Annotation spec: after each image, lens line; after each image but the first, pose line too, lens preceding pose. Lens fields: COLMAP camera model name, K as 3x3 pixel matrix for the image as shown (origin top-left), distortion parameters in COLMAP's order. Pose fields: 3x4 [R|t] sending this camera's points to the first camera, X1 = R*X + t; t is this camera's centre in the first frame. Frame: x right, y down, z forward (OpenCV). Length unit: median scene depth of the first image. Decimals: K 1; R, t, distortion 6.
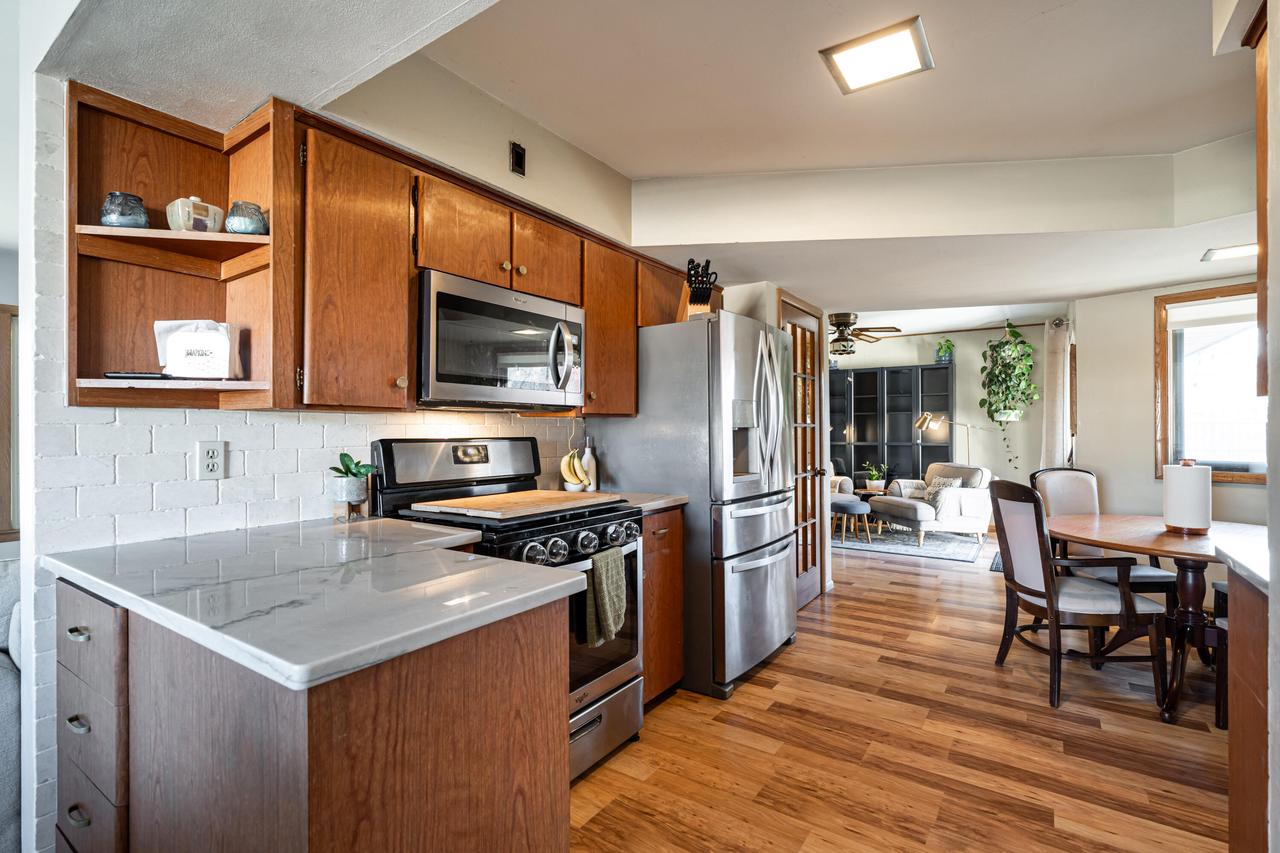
lens RADIAL K [[587.0, 0, 637.4], [0, 587.0, 428.4], [0, 0, 1]] dist [-0.000053, 0.000748]
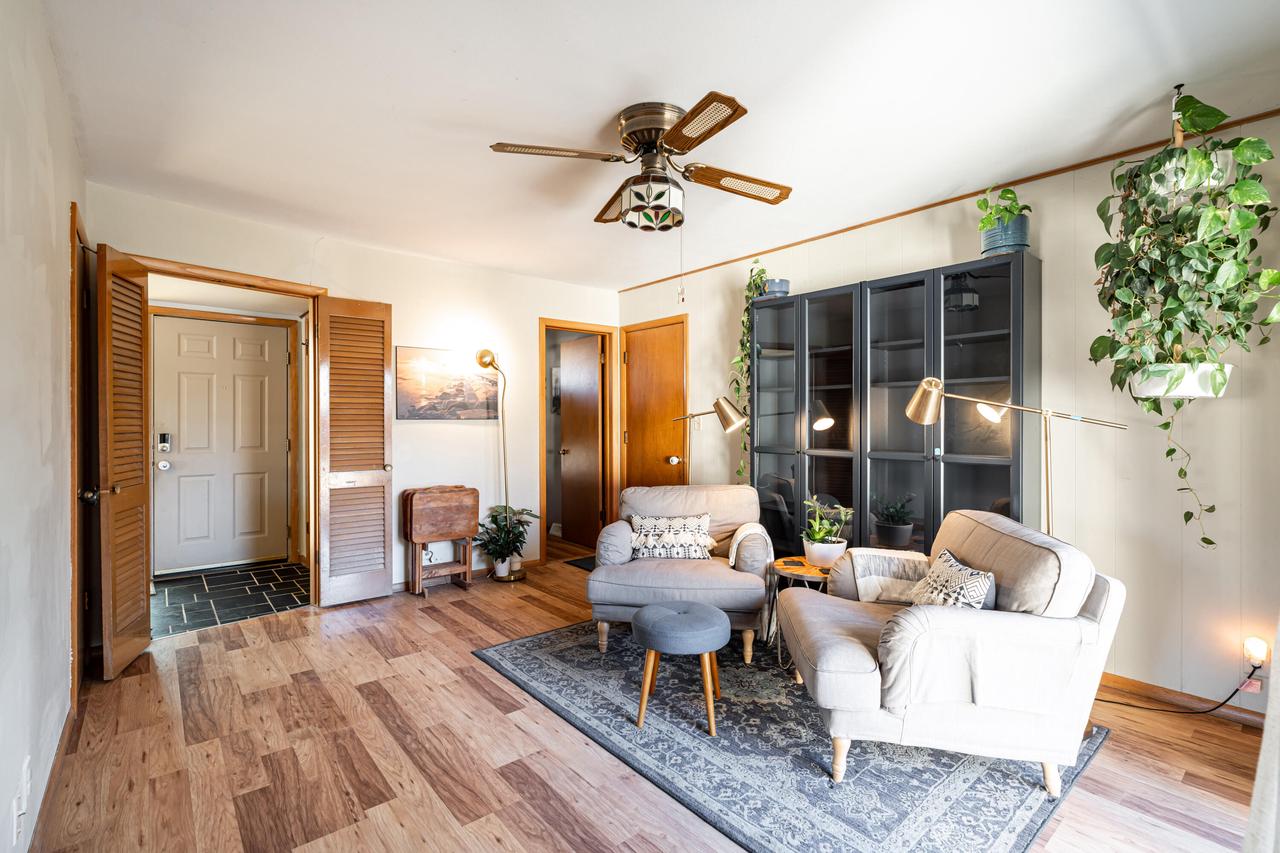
lens RADIAL K [[587.0, 0, 650.8], [0, 587.0, 421.0], [0, 0, 1]] dist [-0.000053, 0.000748]
pose [[0.969778, 0.002984, -0.243971, 0.431059], [-0.002031, 0.999989, 0.004157, -0.000561], [0.243981, -0.003536, 0.969774, 0.618060]]
